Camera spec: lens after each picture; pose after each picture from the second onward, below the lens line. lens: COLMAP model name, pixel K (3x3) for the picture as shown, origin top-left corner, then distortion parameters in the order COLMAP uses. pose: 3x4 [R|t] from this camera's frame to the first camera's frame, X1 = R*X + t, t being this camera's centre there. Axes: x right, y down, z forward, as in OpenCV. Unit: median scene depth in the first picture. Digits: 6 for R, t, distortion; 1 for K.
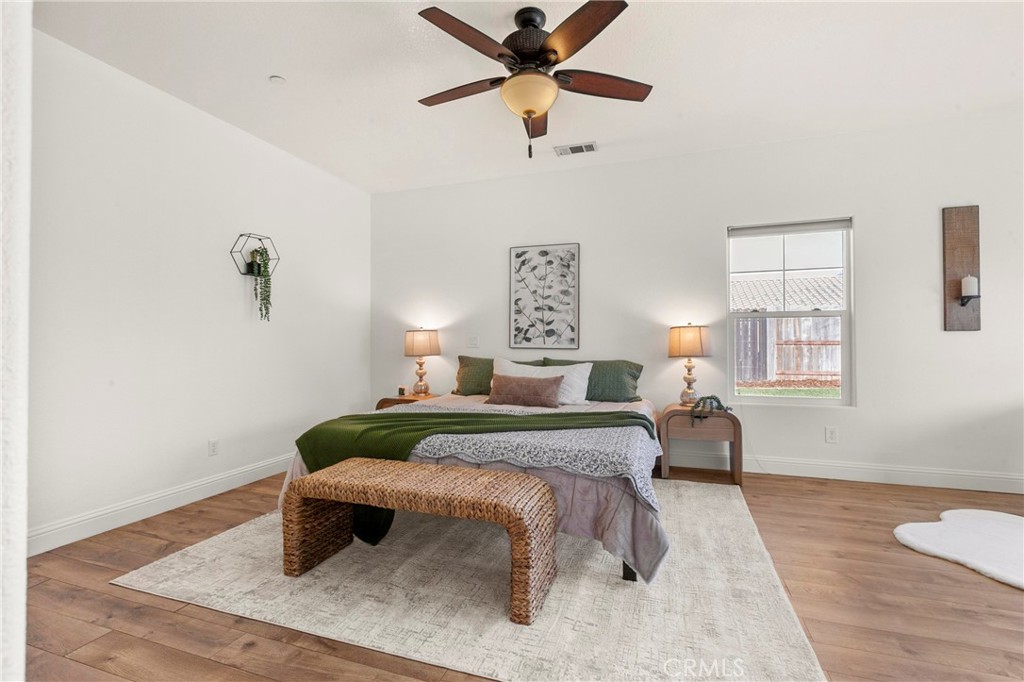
lens RADIAL K [[460.4, 0, 507.9], [0, 460.4, 339.3], [0, 0, 1]] dist [-0.002933, 0.000143]
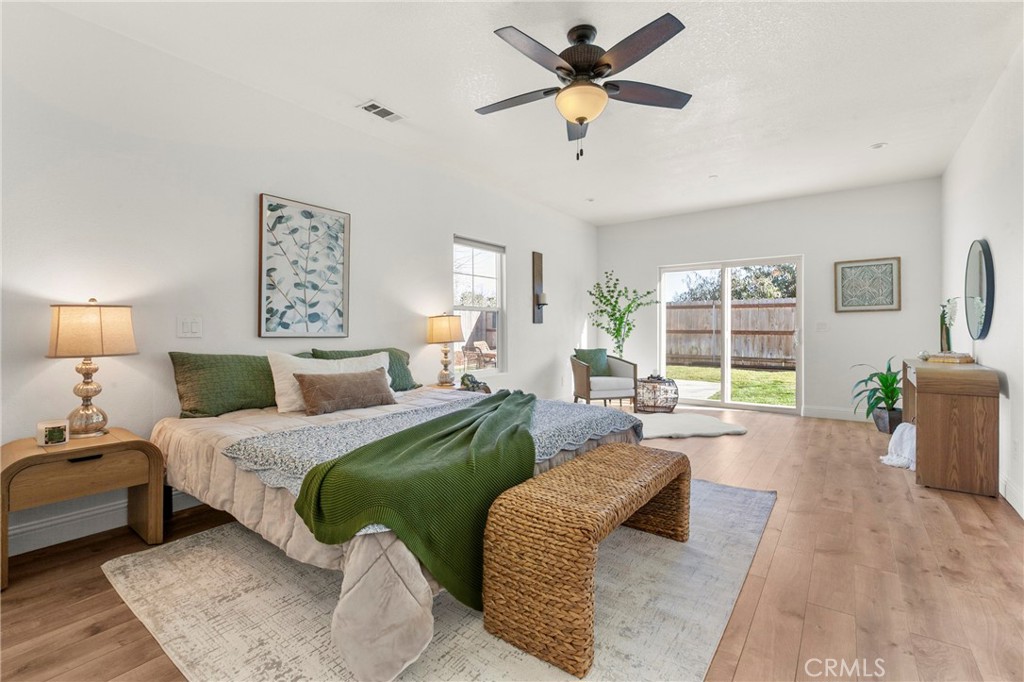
lens RADIAL K [[460.4, 0, 507.0], [0, 460.4, 335.9], [0, 0, 1]] dist [-0.002933, 0.000143]
pose [[0.292782, -0.013786, 0.956080, -0.567389], [-0.009575, 0.999804, 0.017348, 0.000764], [-0.956131, -0.014234, 0.292593, 0.451108]]
